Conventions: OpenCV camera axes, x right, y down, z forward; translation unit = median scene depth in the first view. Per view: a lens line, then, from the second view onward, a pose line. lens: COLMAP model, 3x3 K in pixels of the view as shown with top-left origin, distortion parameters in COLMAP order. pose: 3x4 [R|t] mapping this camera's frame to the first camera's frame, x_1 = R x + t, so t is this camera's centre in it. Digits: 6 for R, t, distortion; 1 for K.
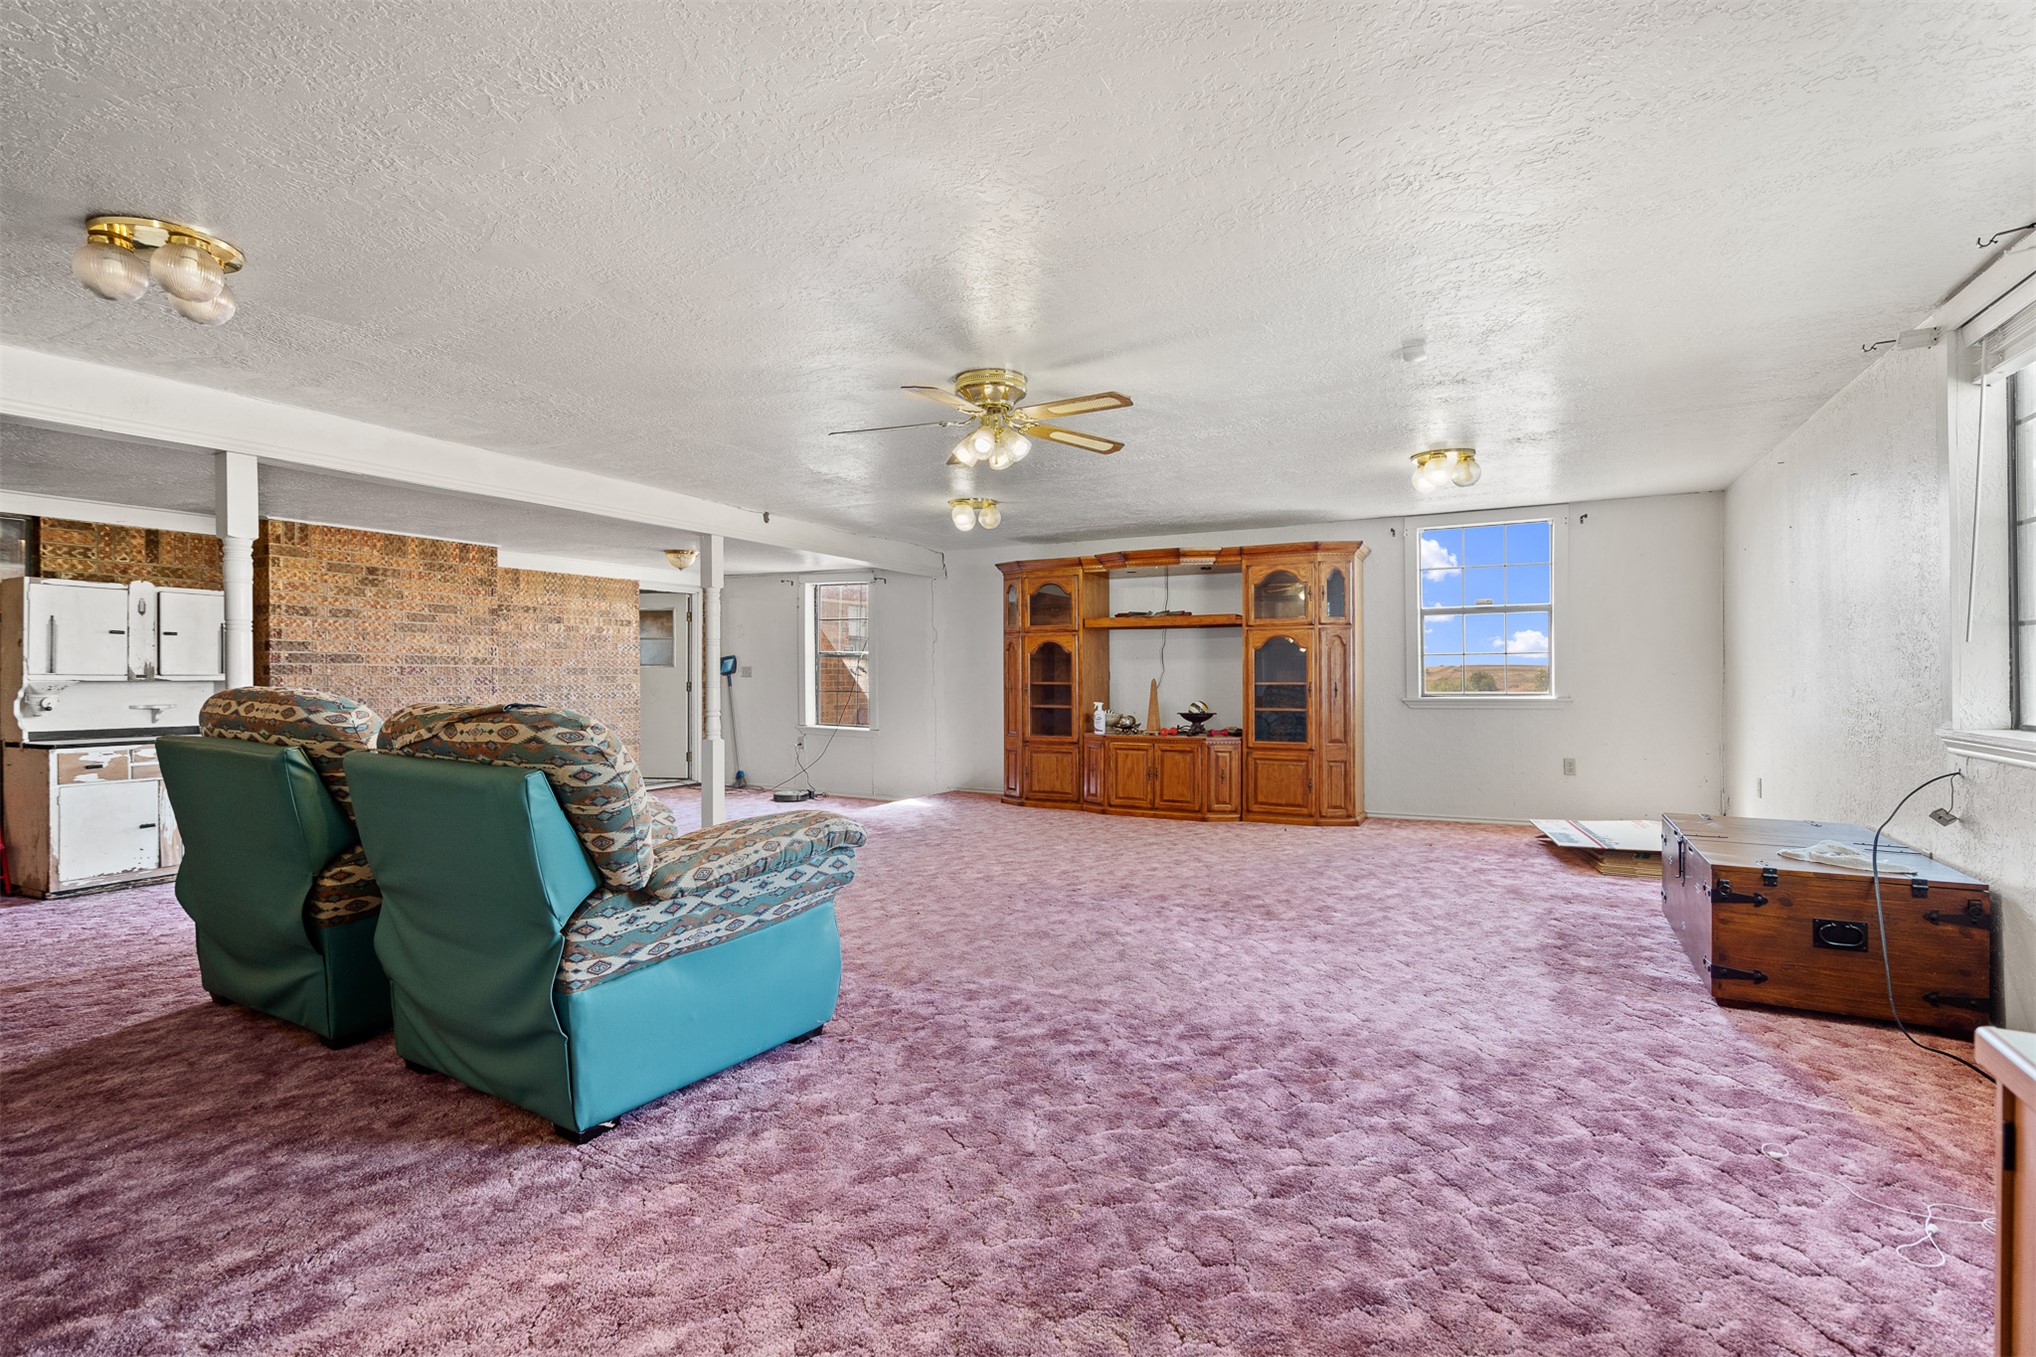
lens RADIAL K [[942.5, 0, 1014.5], [0, 942.5, 673.7], [0, 0, 1]] dist [0.002385, -0.000721]
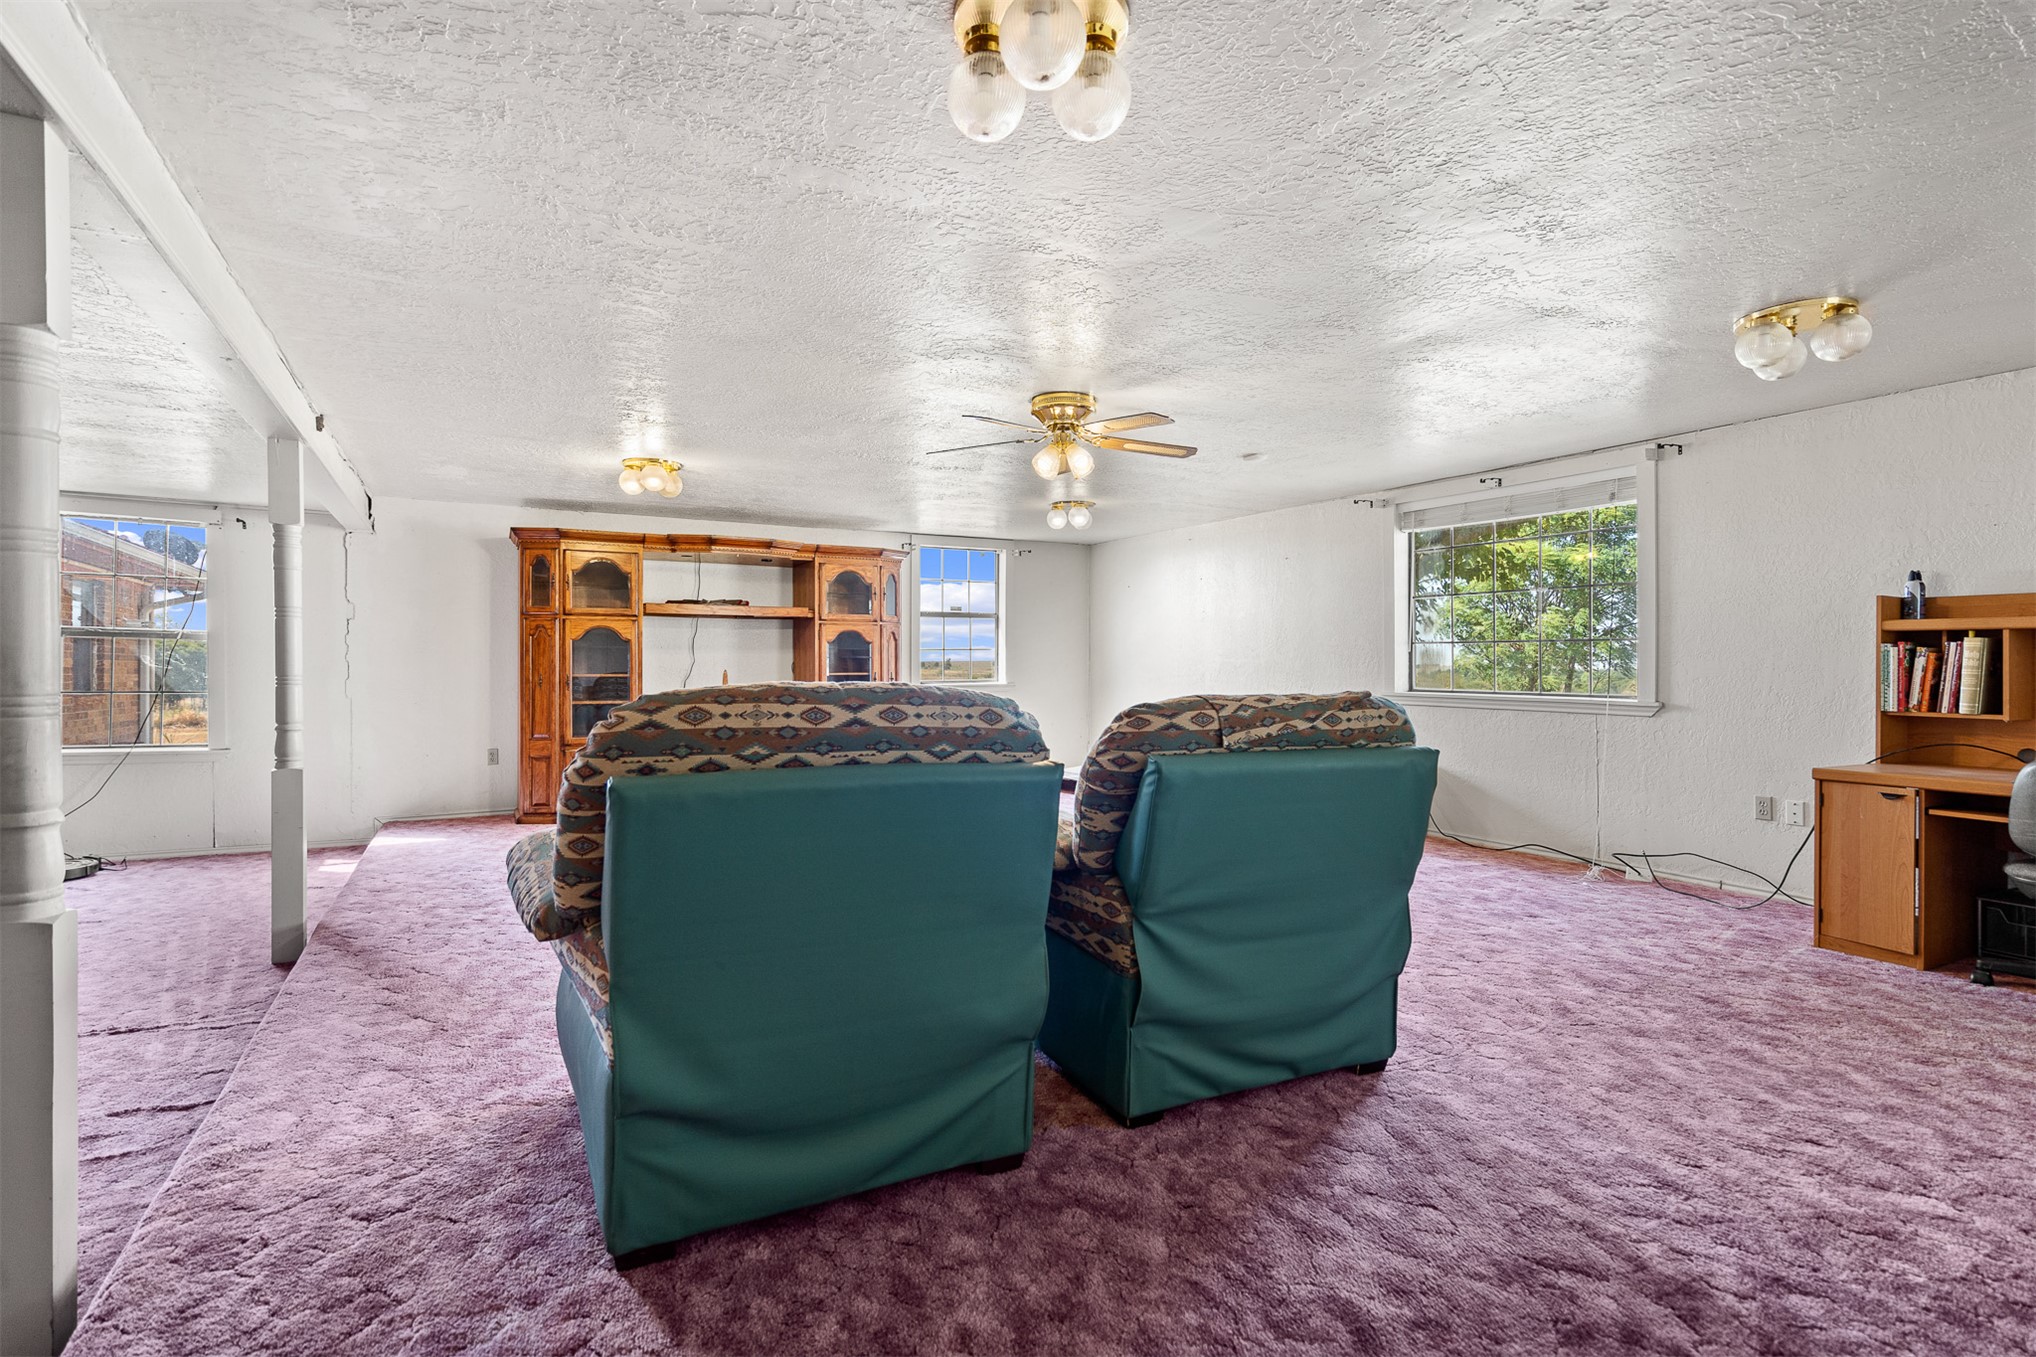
lens RADIAL K [[959.9, 0, 1002.8], [0, 959.9, 650.7], [0, 0, 1]] dist [-0.000889, 0.000218]
pose [[0.546675, 0.015481, 0.837202, -1.386326], [-0.003111, 0.999860, -0.016457, 0.003306], [-0.837339, 0.006392, 0.546646, 0.601842]]
